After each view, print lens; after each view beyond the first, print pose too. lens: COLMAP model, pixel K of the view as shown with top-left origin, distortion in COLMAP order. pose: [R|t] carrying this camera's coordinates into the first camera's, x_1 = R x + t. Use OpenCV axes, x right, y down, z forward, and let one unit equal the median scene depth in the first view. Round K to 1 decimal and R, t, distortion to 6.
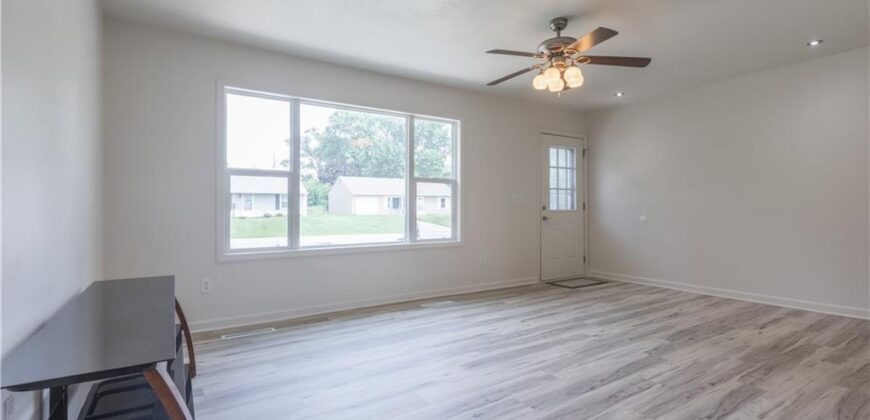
lens RADIAL K [[397.0, 0, 435.0], [0, 397.0, 210.0], [0, 0, 1]] dist [-0.000655, 0.000066]
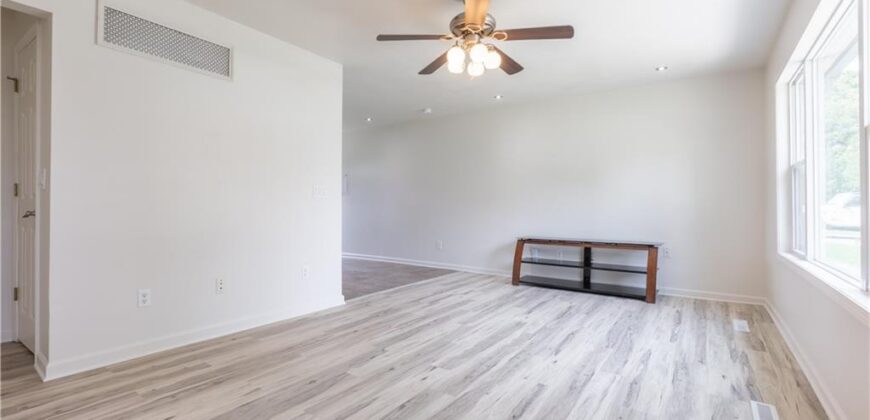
lens RADIAL K [[388.5, 0, 435.0], [0, 388.5, 210.0], [0, 0, 1]] dist [-0.002095, -0.000727]
pose [[-0.926033, 0.000204, -0.377441, 0.743626], [-0.003662, 0.999948, 0.009524, -0.001039], [0.377424, 0.010202, -0.925985, 1.838295]]
